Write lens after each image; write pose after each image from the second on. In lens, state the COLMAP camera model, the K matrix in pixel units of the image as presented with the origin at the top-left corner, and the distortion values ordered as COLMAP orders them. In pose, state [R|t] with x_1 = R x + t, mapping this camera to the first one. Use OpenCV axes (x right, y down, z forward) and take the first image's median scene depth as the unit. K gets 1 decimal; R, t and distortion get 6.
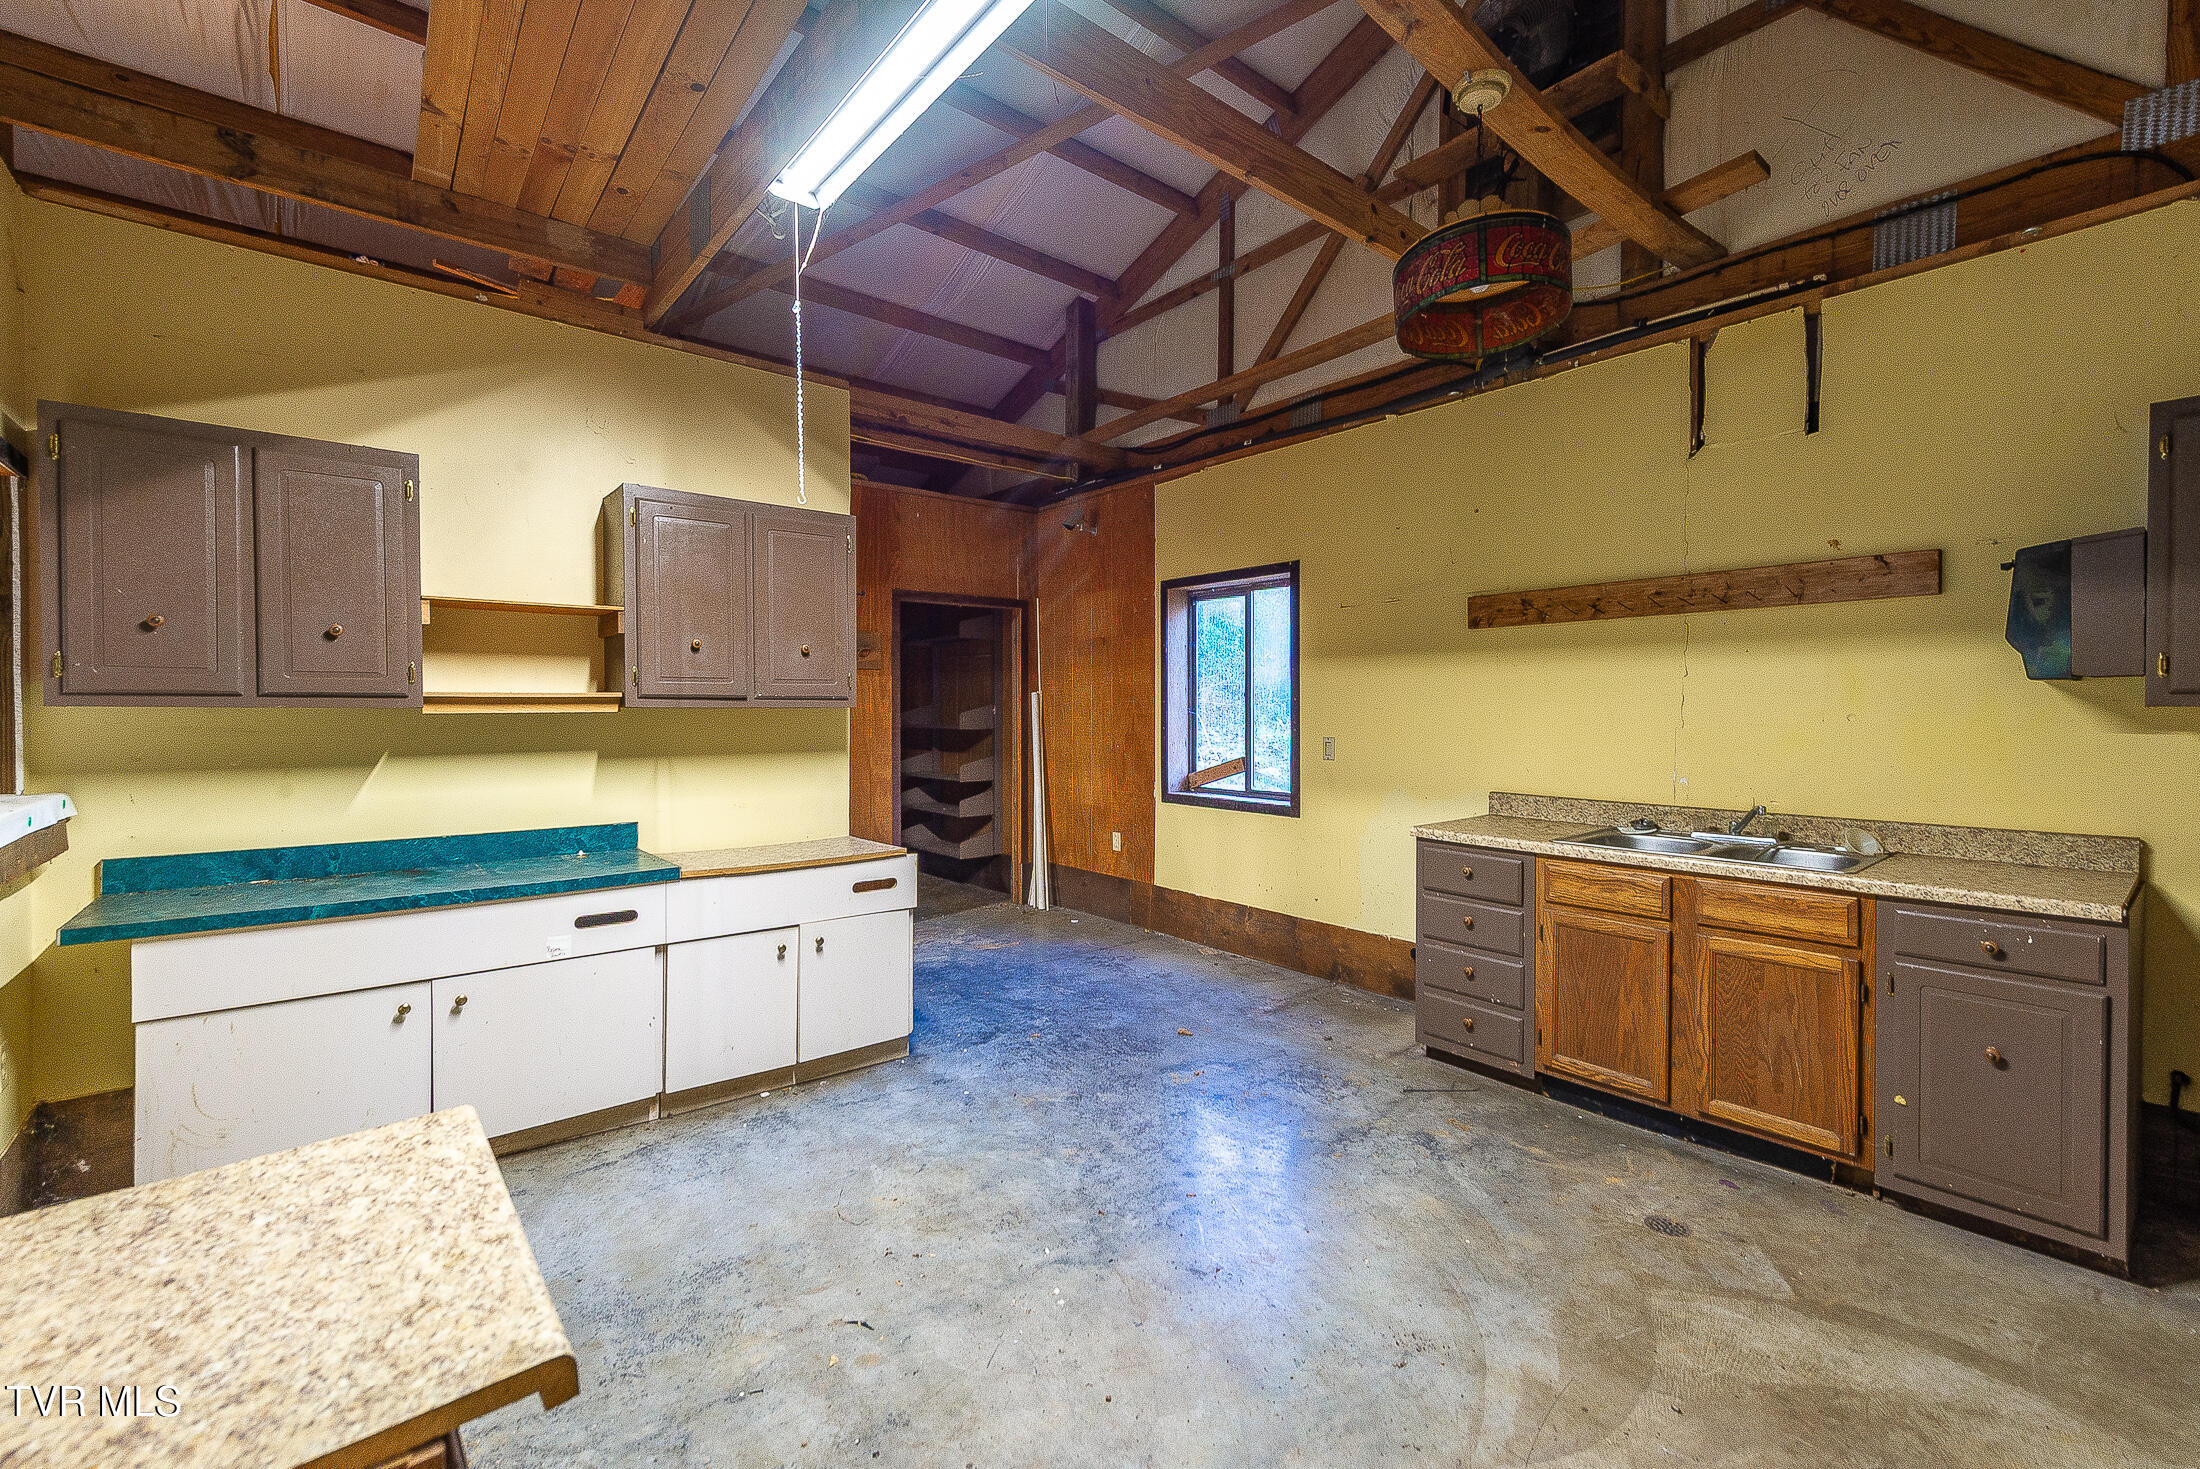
lens RADIAL K [[942.5, 0, 1099.8], [0, 942.5, 726.1], [0, 0, 1]] dist [0.017569, -0.003586]
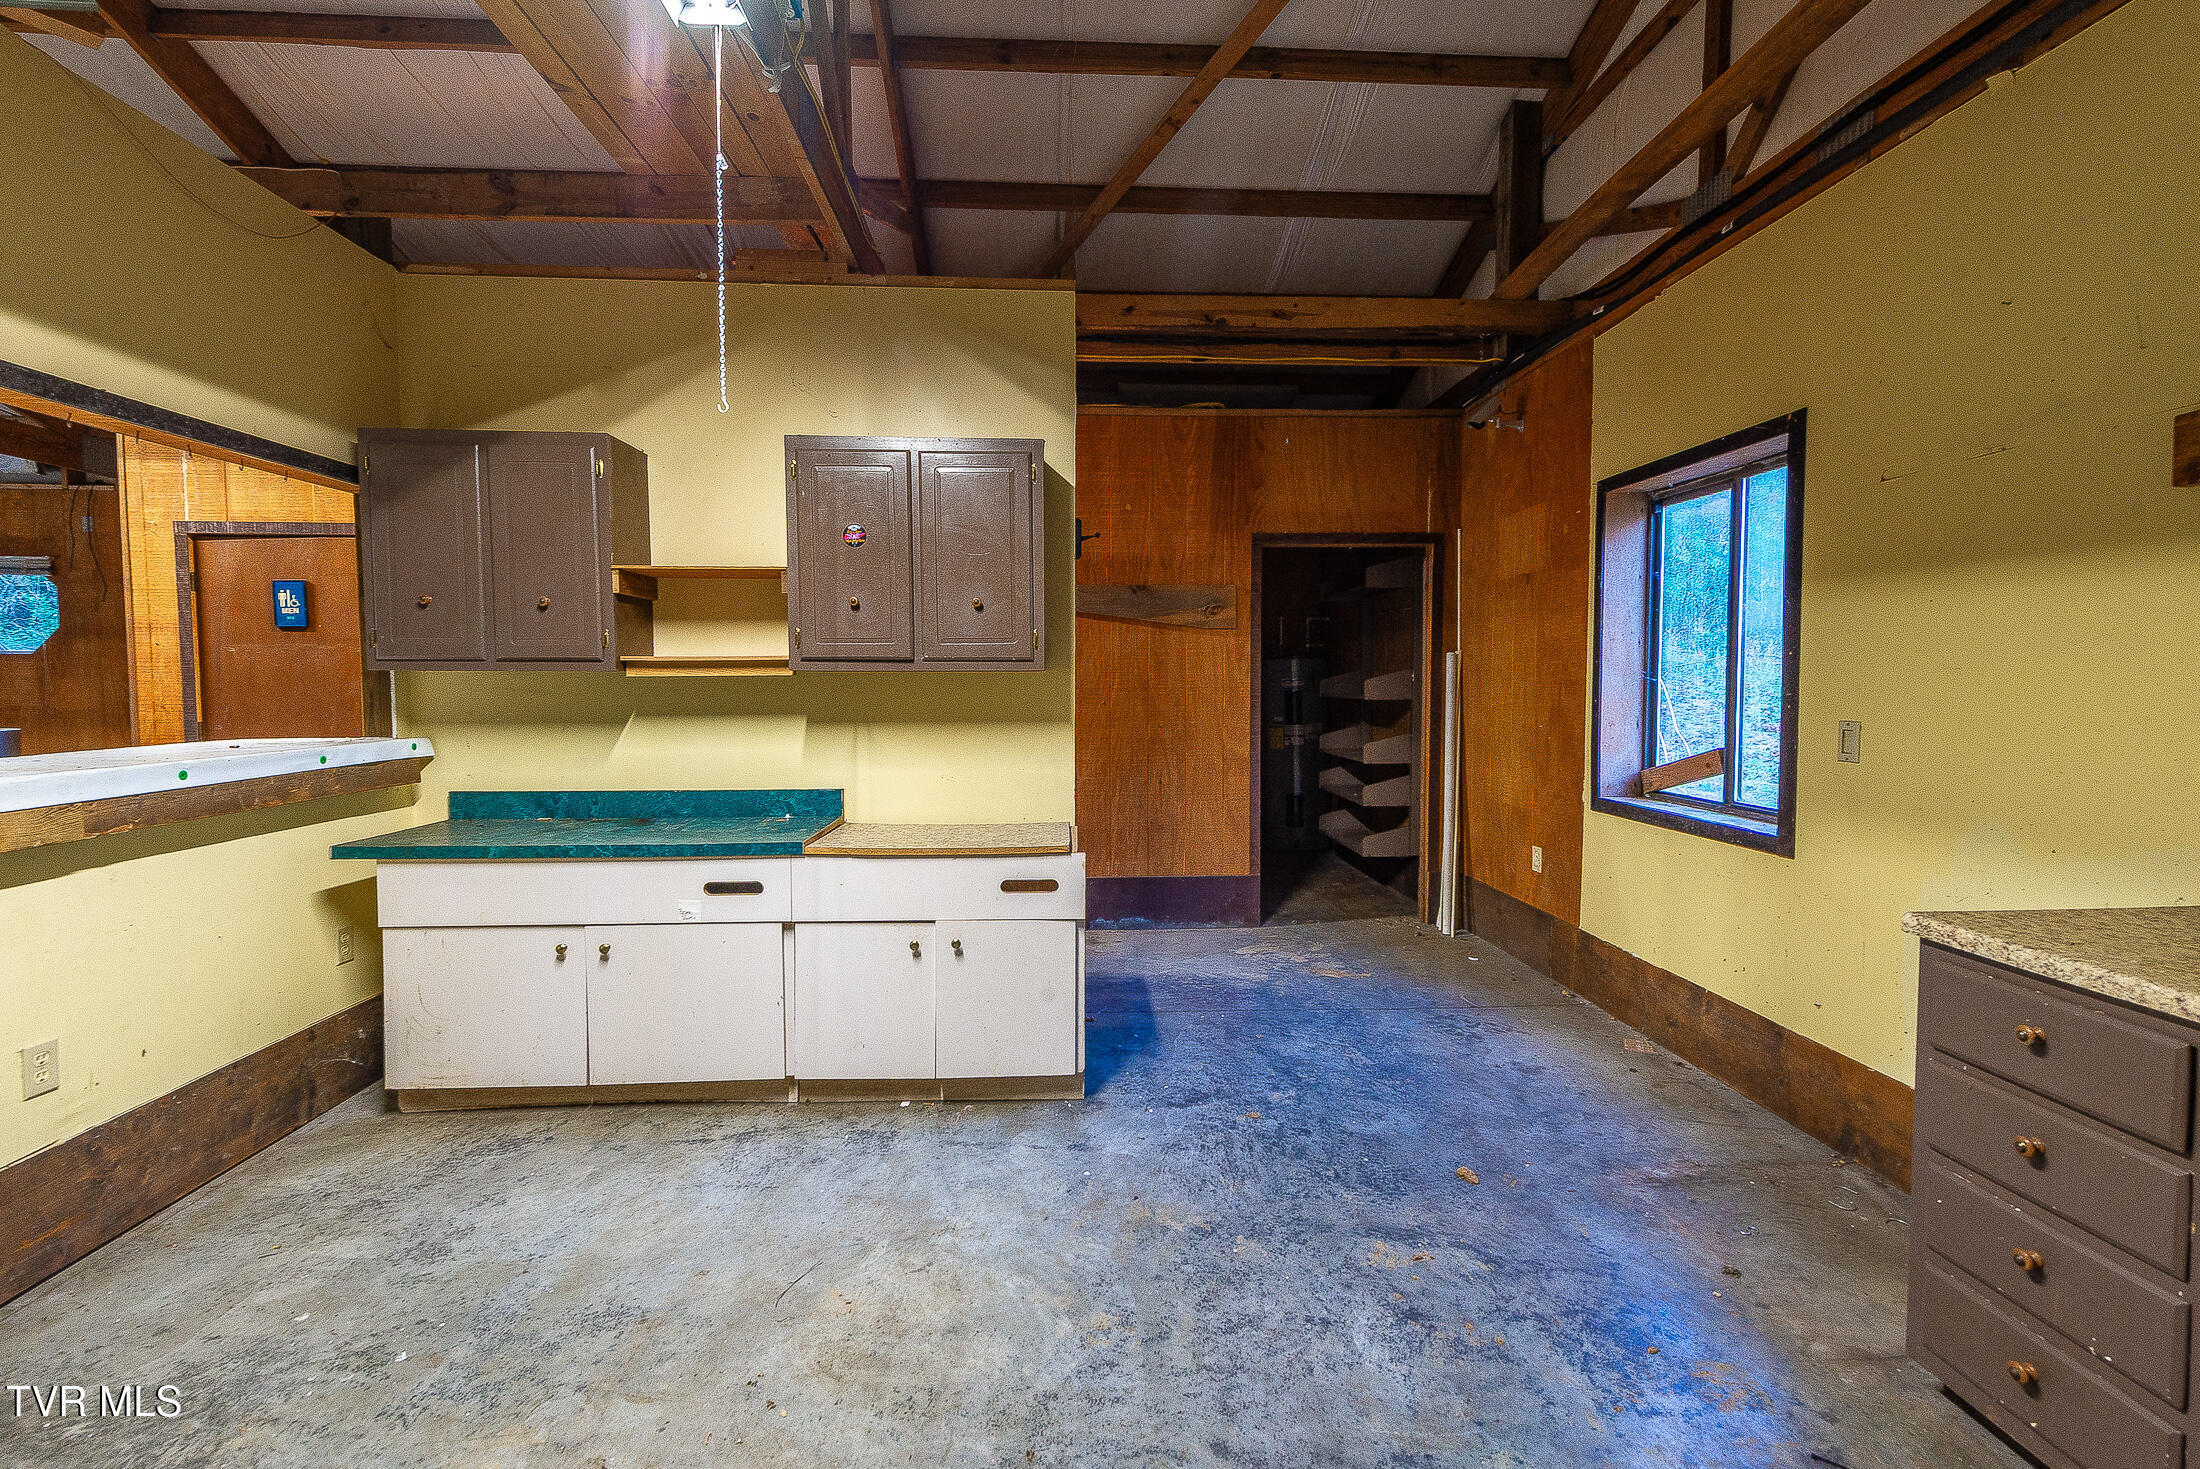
lens RADIAL K [[942.5, 0, 1095.1], [0, 942.5, 724.5], [0, 0, 1]] dist [0.017569, -0.003586]
pose [[0.800085, 0.028685, -0.599201, 0.281574], [-0.010322, 0.999367, 0.034058, -0.000688], [0.599798, -0.021064, 0.799874, 0.361708]]
